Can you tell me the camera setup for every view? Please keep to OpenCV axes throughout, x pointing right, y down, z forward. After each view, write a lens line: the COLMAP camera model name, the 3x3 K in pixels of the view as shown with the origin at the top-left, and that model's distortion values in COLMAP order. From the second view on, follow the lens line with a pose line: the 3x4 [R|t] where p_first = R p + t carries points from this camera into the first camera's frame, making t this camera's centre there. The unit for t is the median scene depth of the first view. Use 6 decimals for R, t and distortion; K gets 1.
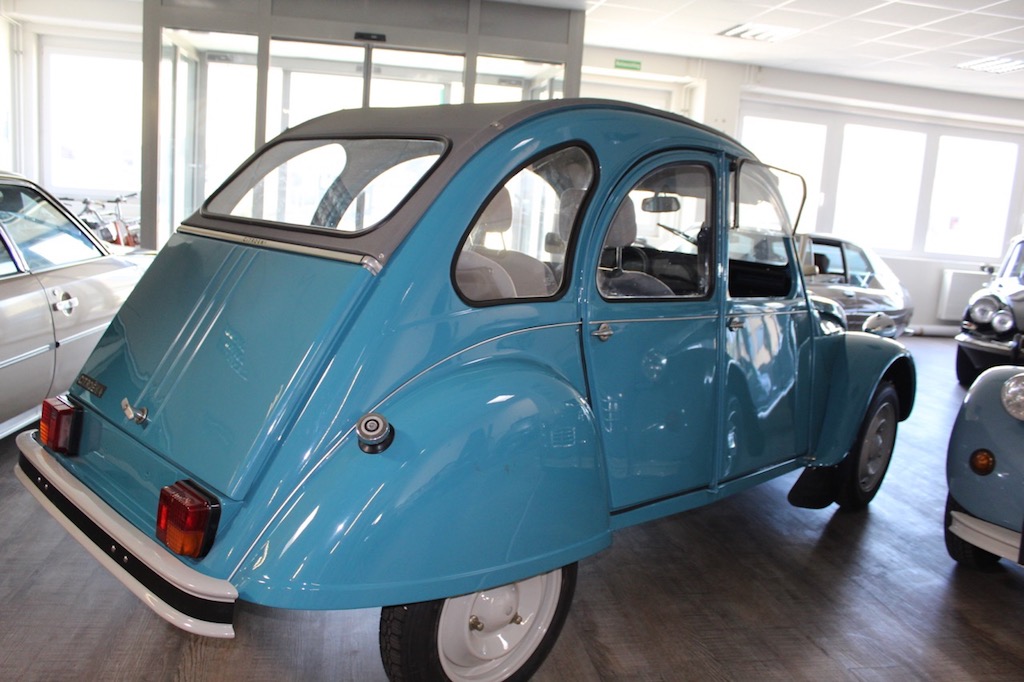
lens RADIAL K [[841.1, 0, 507.8], [0, 841.1, 353.2], [0, 0, 1]] dist [-0.155942, 0.132044]
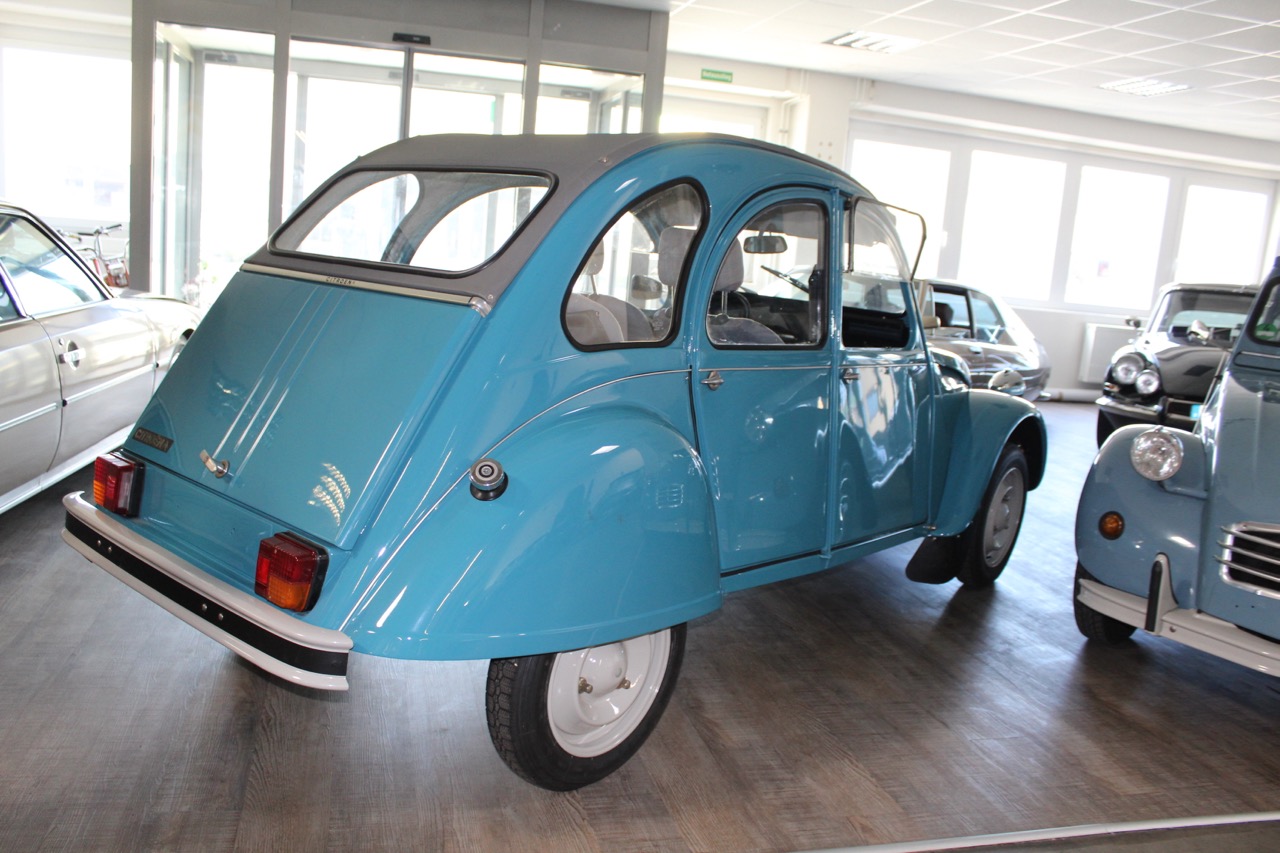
lens RADIAL K [[1051.4, 0, 634.8], [0, 1051.4, 441.7], [0, 0, 1]] dist [-0.155942, 0.132044]
pose [[0.997331, -0.002397, 0.072978, -0.042429], [0.001409, 0.999907, 0.013588, 0.019266], [-0.073004, -0.013449, 0.997241, -0.120606]]
